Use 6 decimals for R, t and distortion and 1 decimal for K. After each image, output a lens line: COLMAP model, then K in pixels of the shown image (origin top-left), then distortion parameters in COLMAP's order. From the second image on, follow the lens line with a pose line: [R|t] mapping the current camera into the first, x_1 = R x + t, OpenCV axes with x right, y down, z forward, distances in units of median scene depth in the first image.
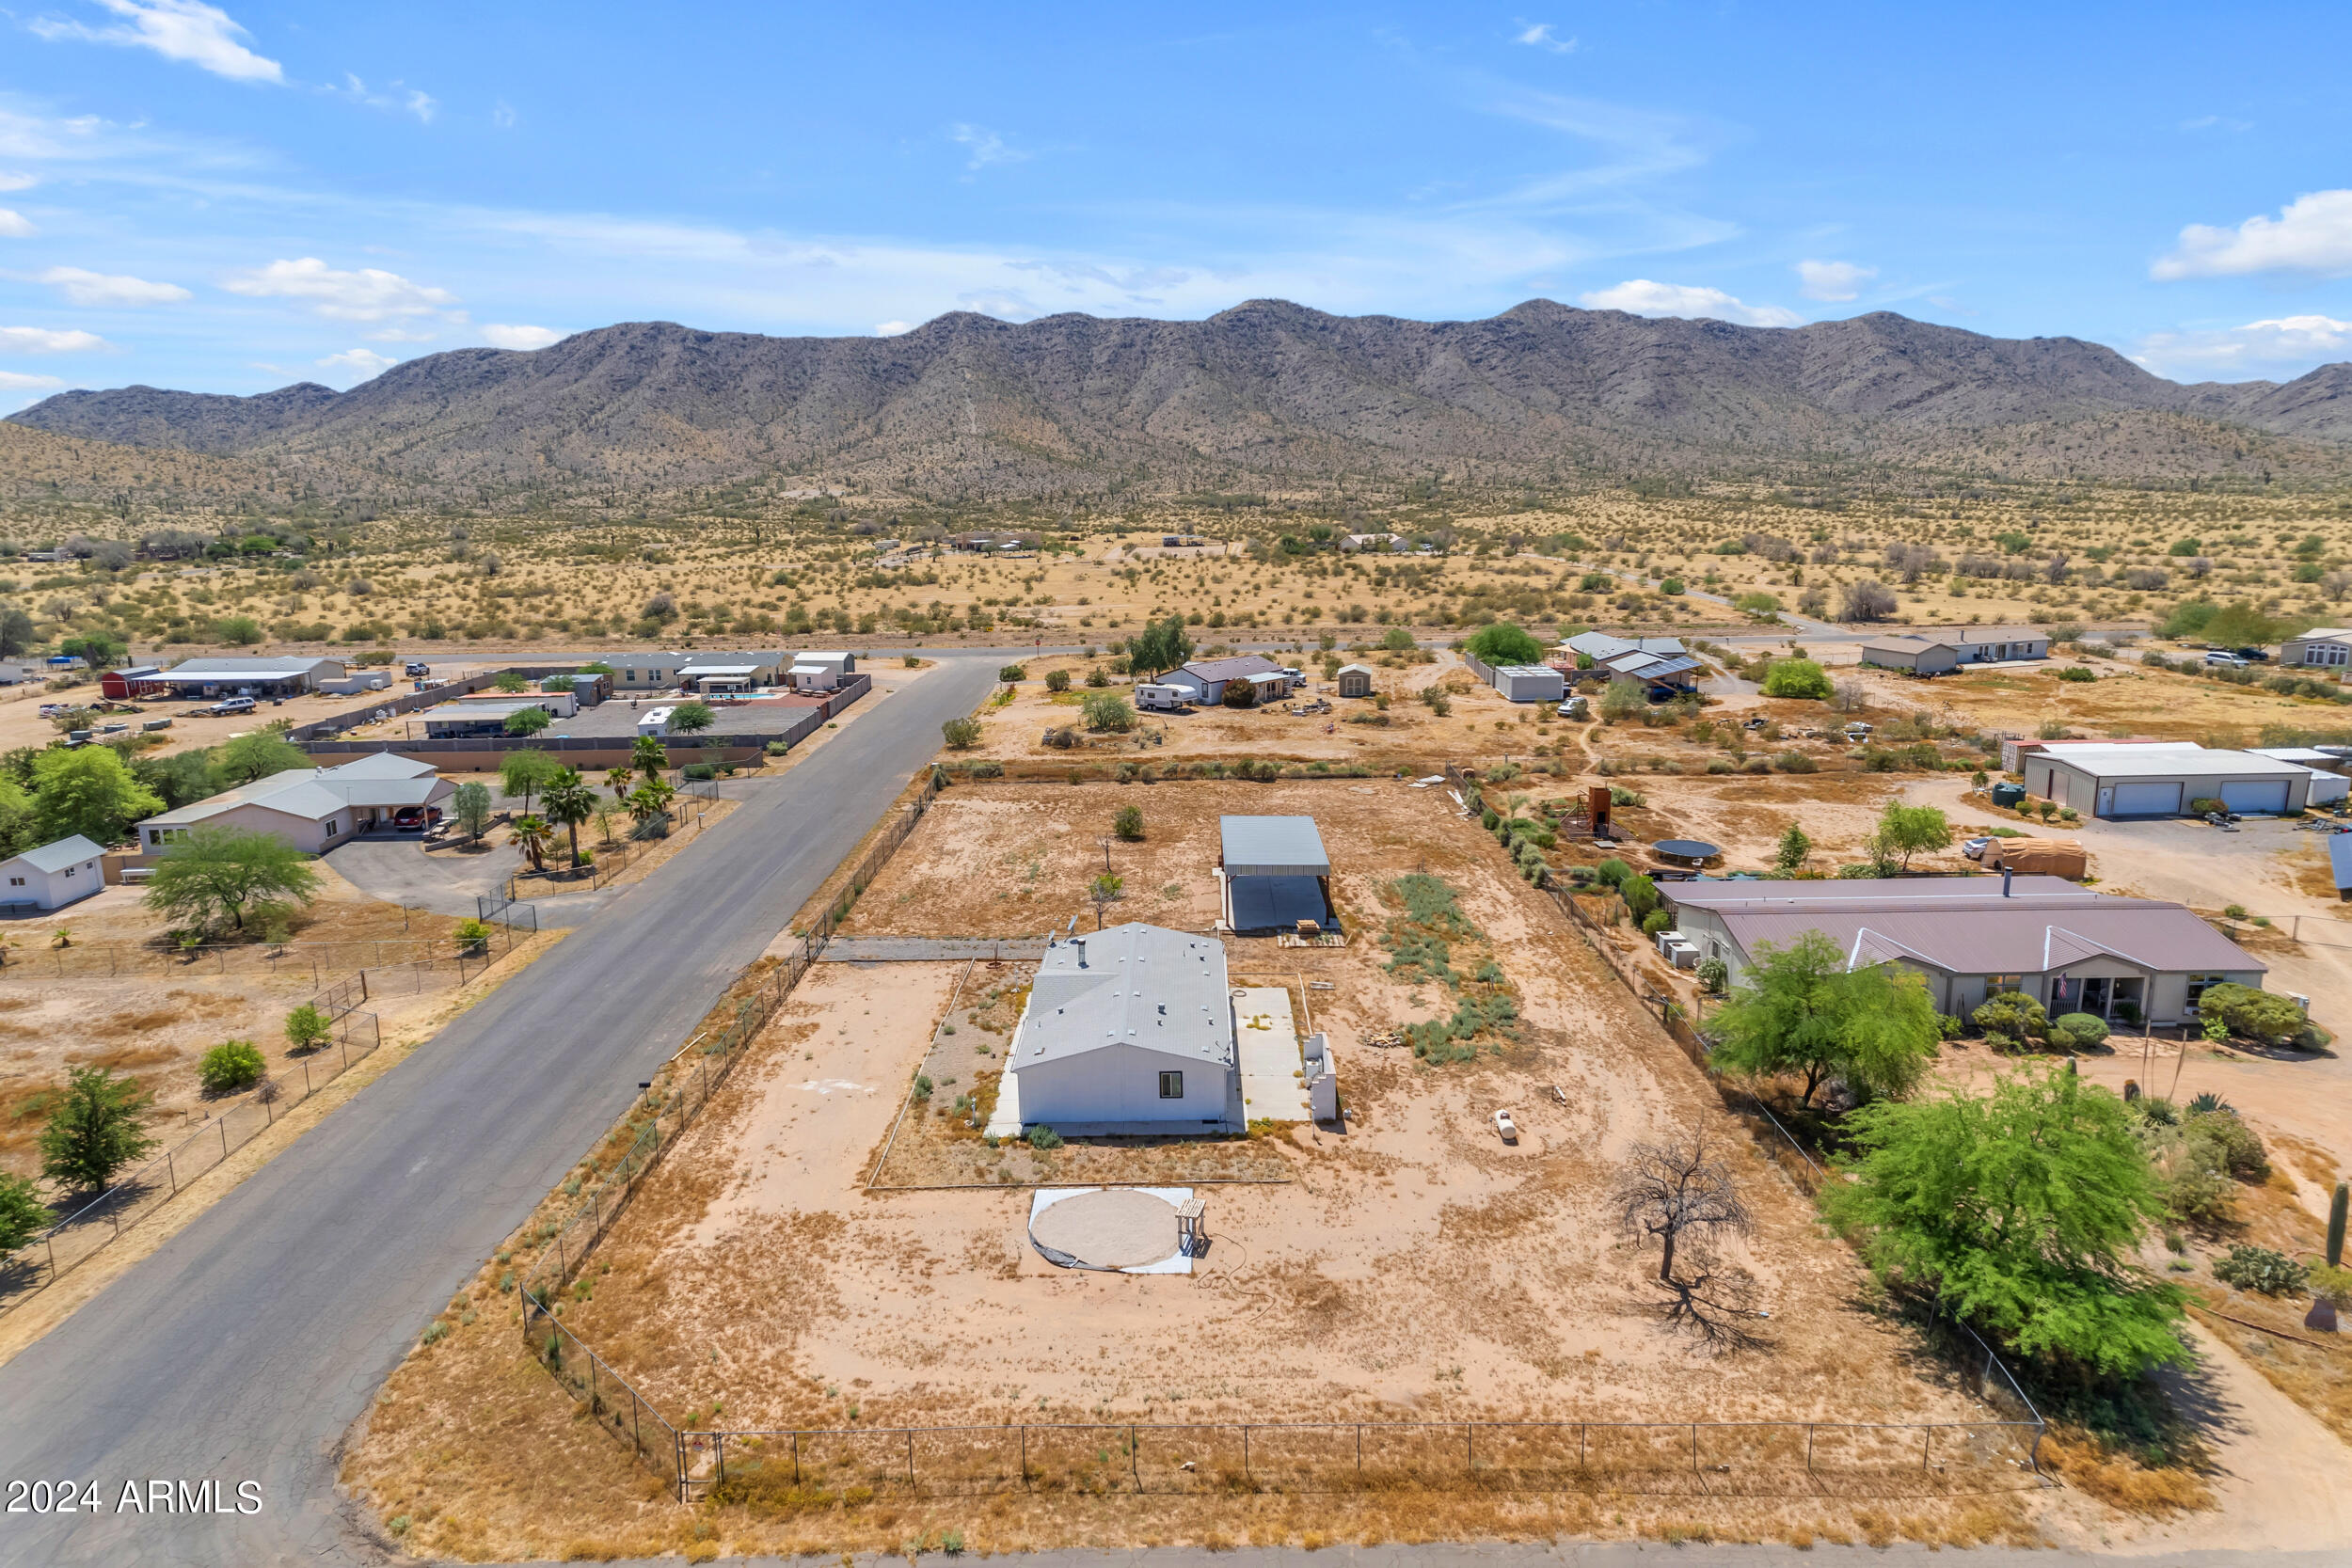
lens RADIAL K [[1479.5, 0, 1179.1], [0, 1479.5, 783.3], [0, 0, 1]] dist [0.000807, 0.045570]
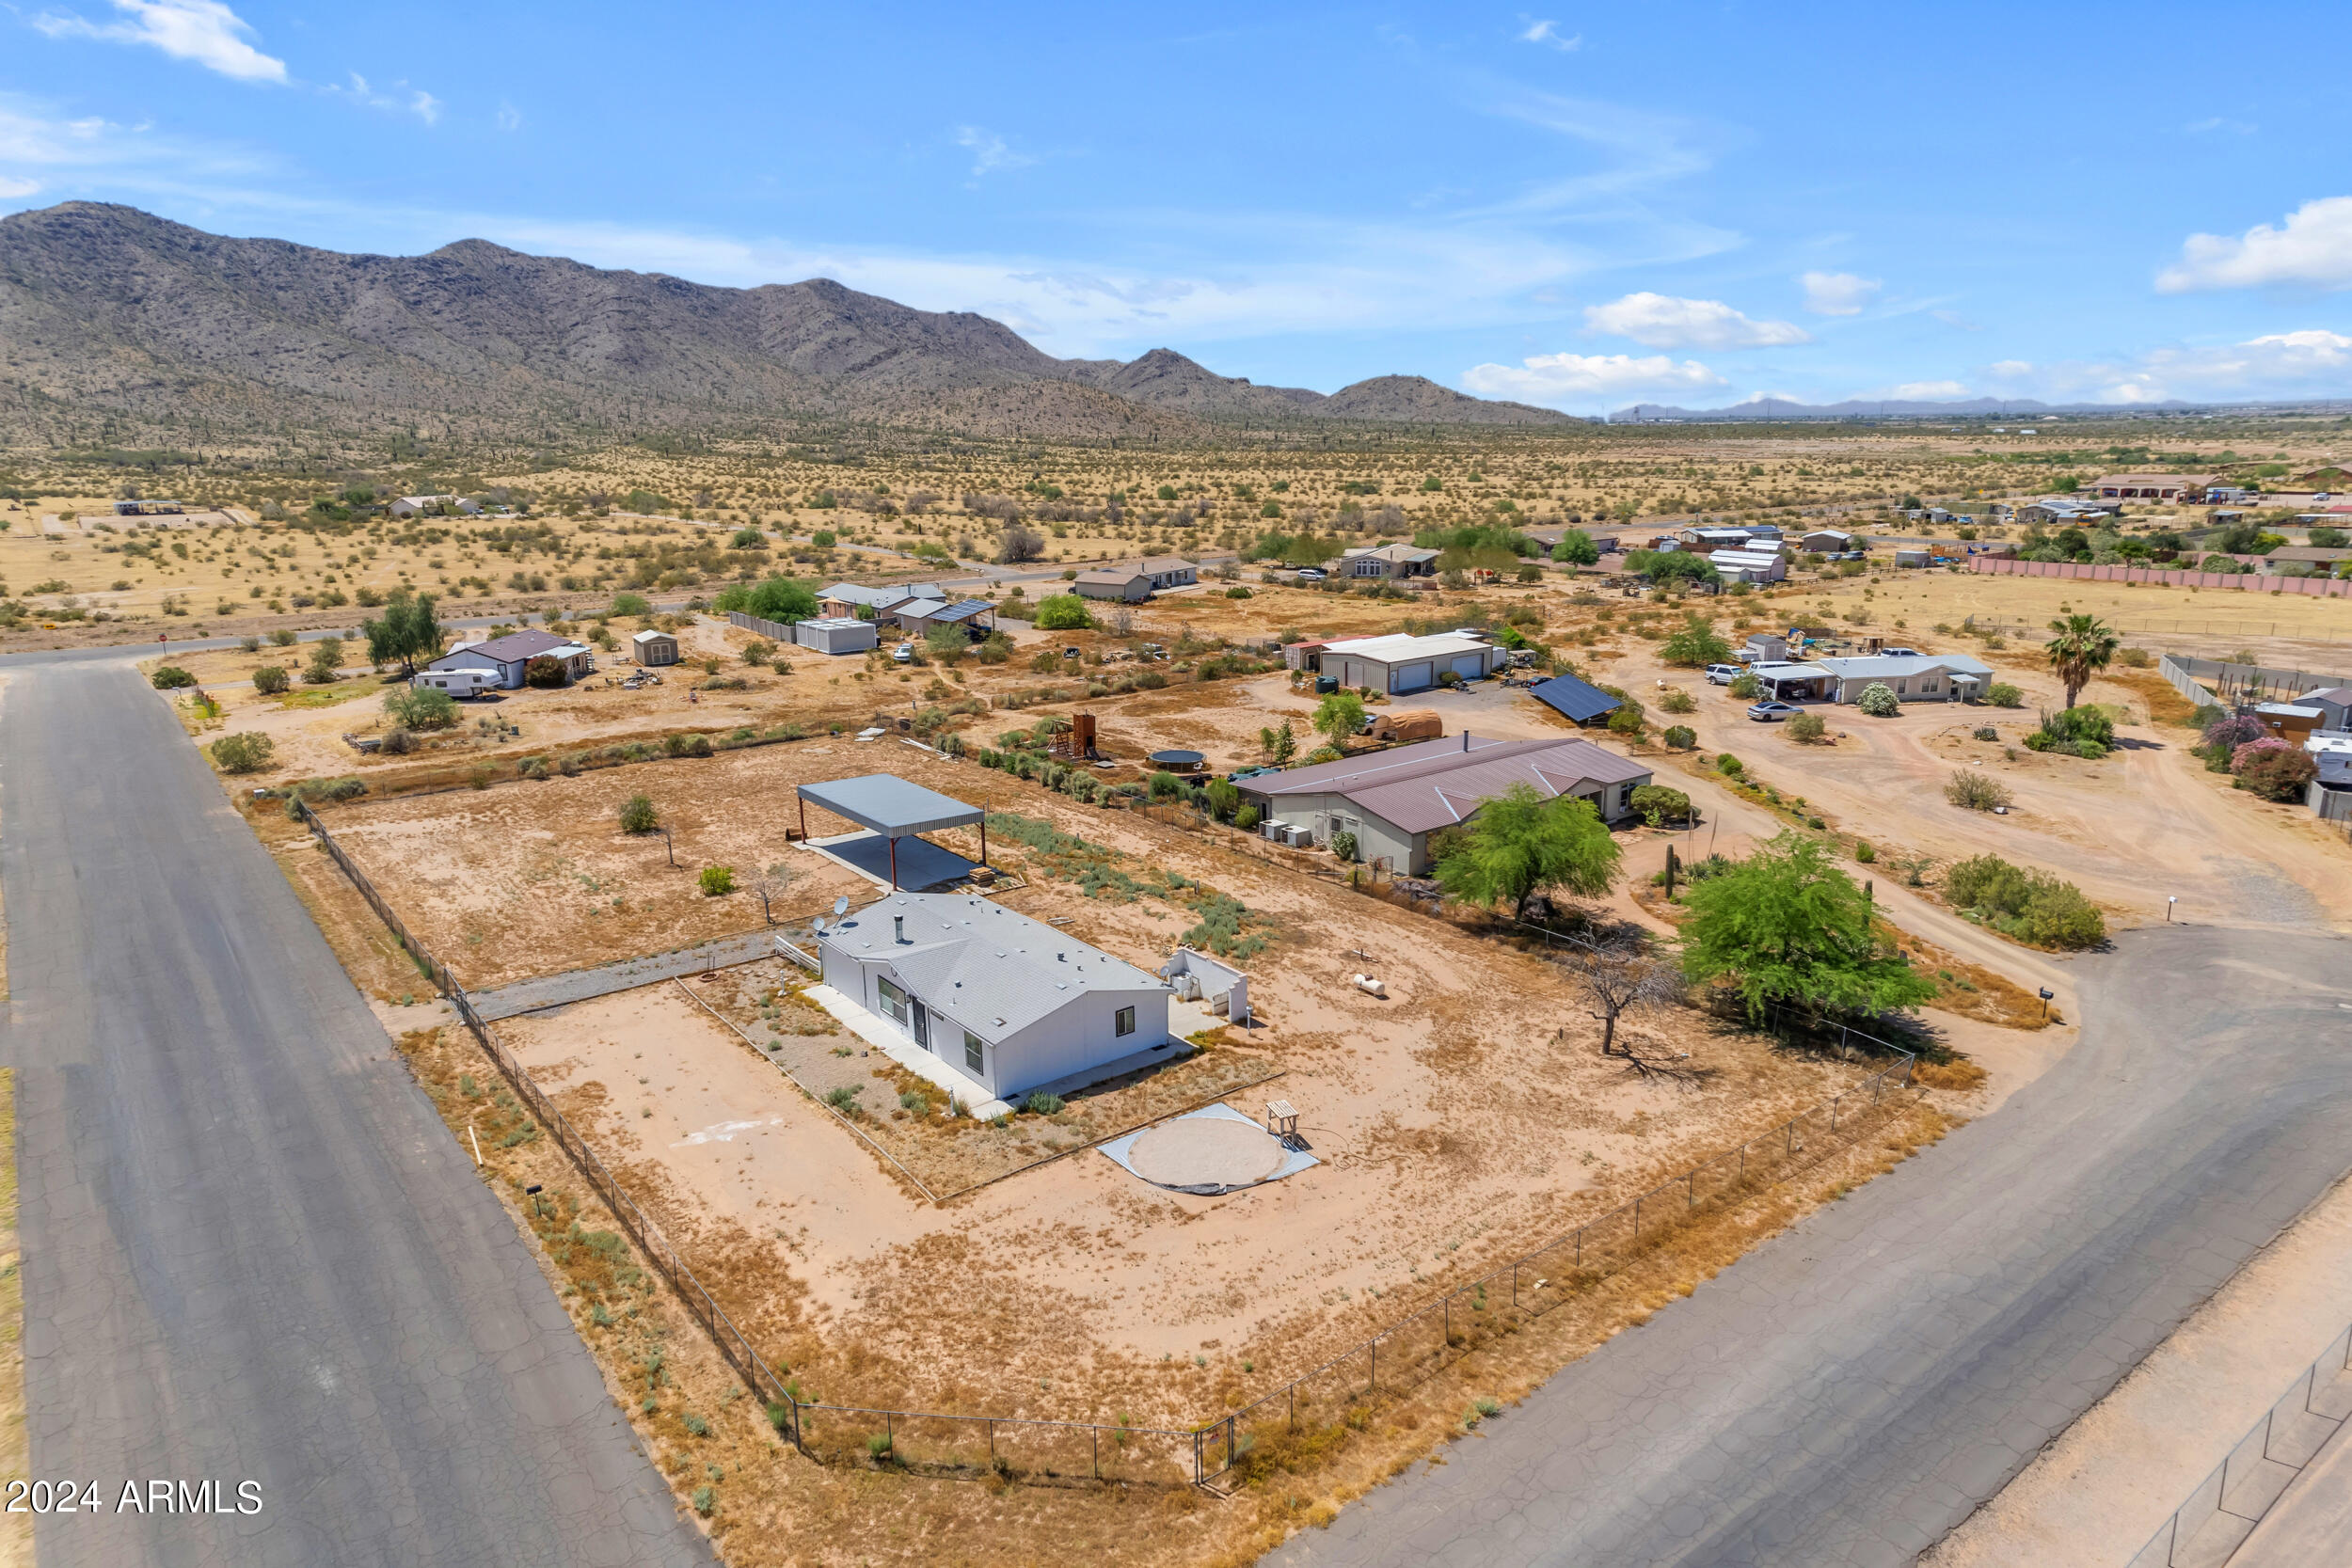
lens RADIAL K [[1479.0, 0, 1176.0], [0, 1479.0, 784.0], [0, 0, 1]] dist [0.000147, 0.061245]
pose [[0.789028, -0.142459, 0.597612, -0.233976], [0.125937, 0.989592, 0.069624, -0.009913], [-0.601311, 0.020326, 0.798757, 0.069103]]
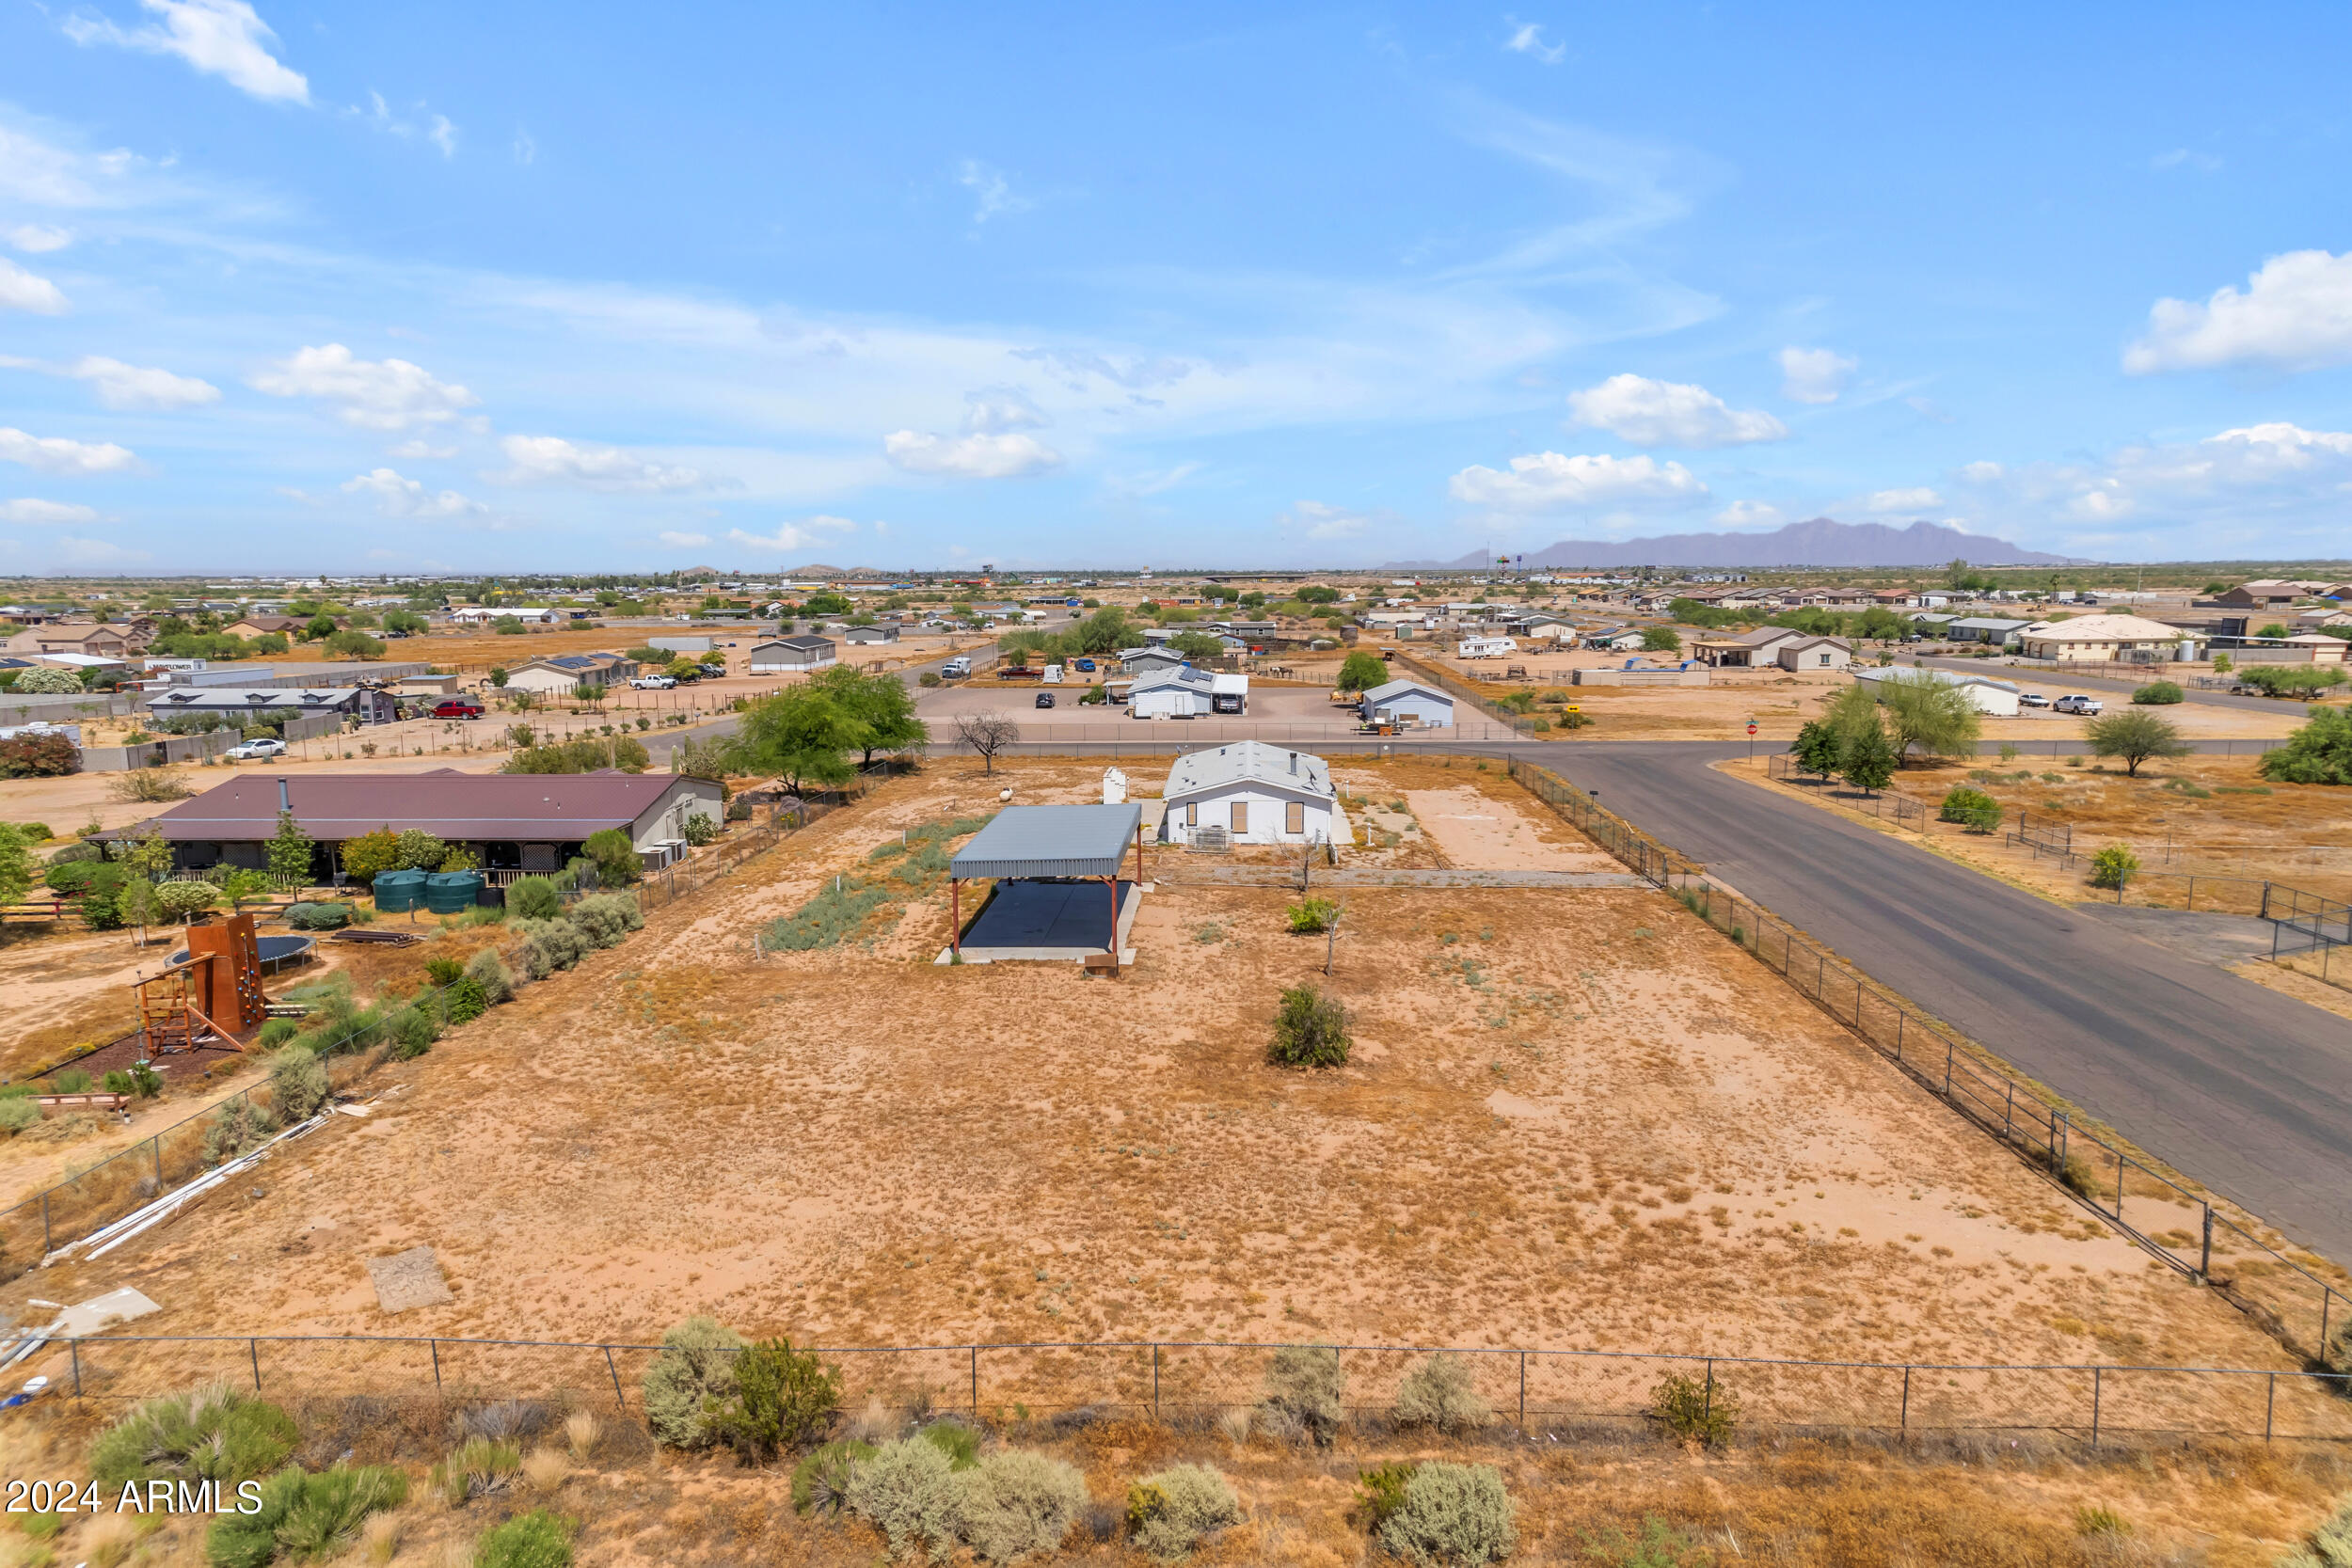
lens RADIAL K [[1476.4, 0, 1176.0], [0, 1476.4, 784.0], [0, 0, 1]] dist [0.001507, 0.033877]
pose [[-0.998803, 0.016723, 0.045969, -0.013296], [0.031447, 0.939339, 0.341546, -0.128518], [-0.037469, 0.342582, -0.938740, 1.019444]]
